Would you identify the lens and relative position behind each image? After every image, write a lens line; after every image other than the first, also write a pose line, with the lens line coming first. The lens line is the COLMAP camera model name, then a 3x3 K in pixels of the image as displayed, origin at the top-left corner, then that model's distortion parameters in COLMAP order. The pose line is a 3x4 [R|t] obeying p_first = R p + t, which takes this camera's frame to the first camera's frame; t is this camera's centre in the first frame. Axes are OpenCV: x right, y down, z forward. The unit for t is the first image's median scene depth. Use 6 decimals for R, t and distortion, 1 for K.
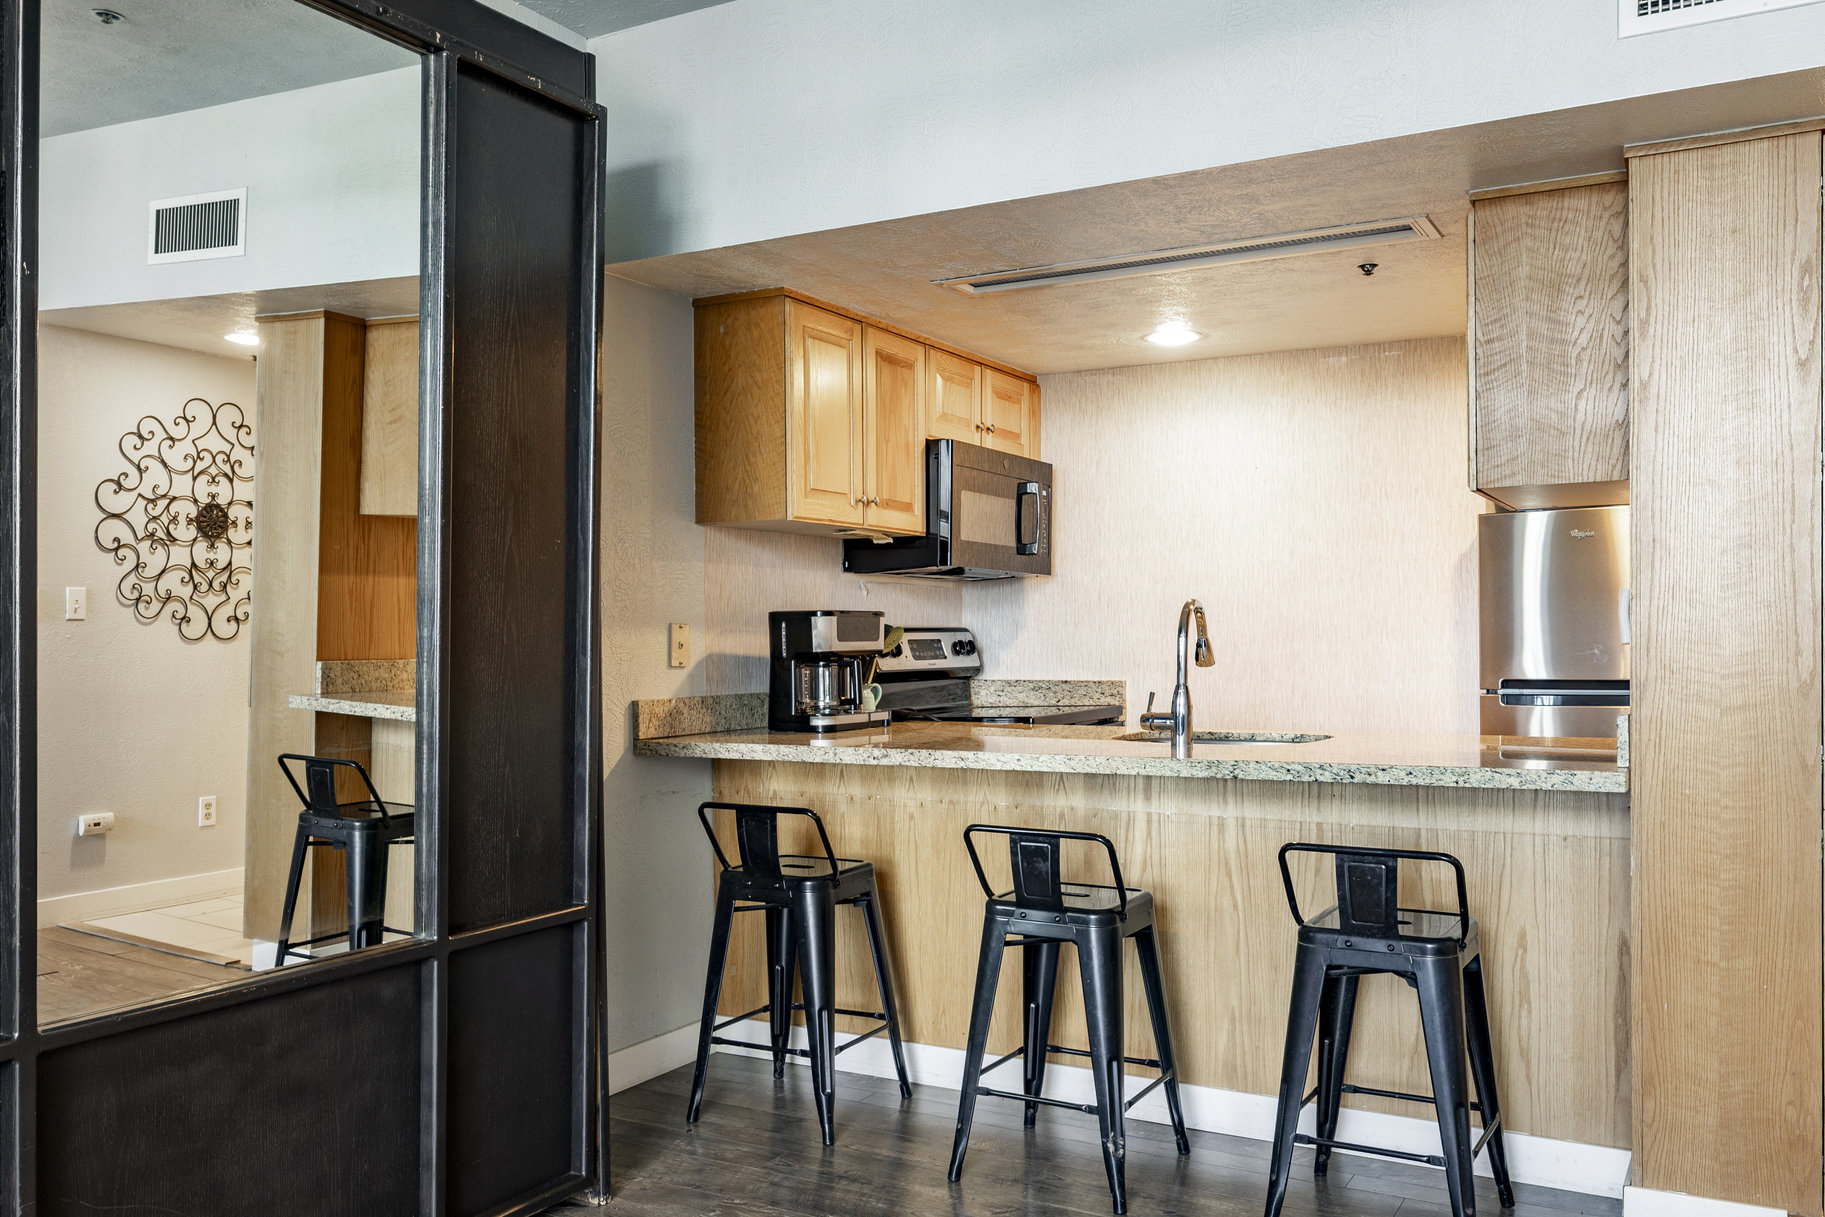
lens RADIAL K [[1524.0, 0, 914.9], [0, 1524.0, 615.9], [0, 0, 1]] dist [0.004384, 0.000787]
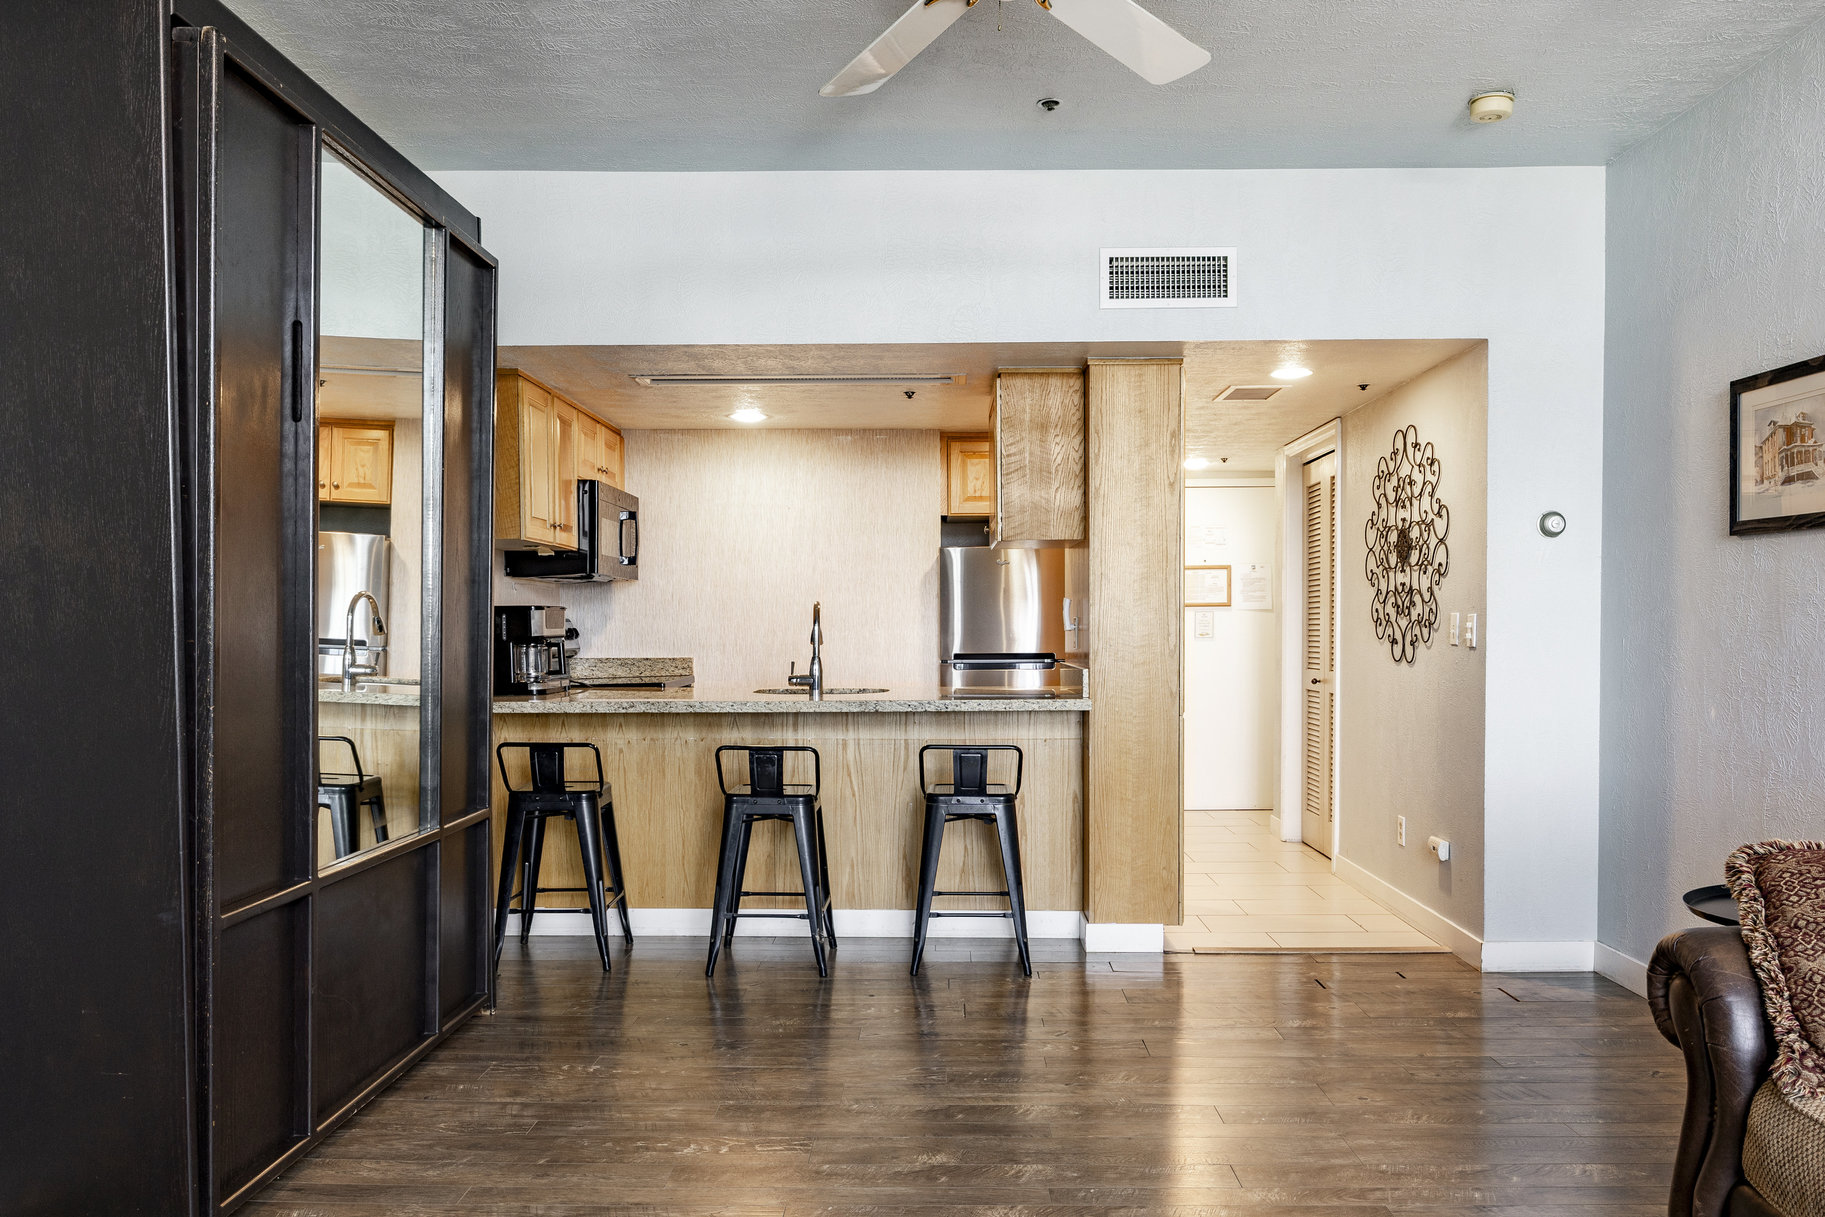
lens RADIAL K [[1405.3, 0, 917.2], [0, 1405.3, 612.5], [0, 0, 1]] dist [0.014025, 0.003242]
pose [[0.882933, 0.007400, 0.469440, -0.400776], [-0.009009, 0.999959, 0.001181, -0.002362], [-0.469412, -0.005271, 0.882964, -0.312471]]
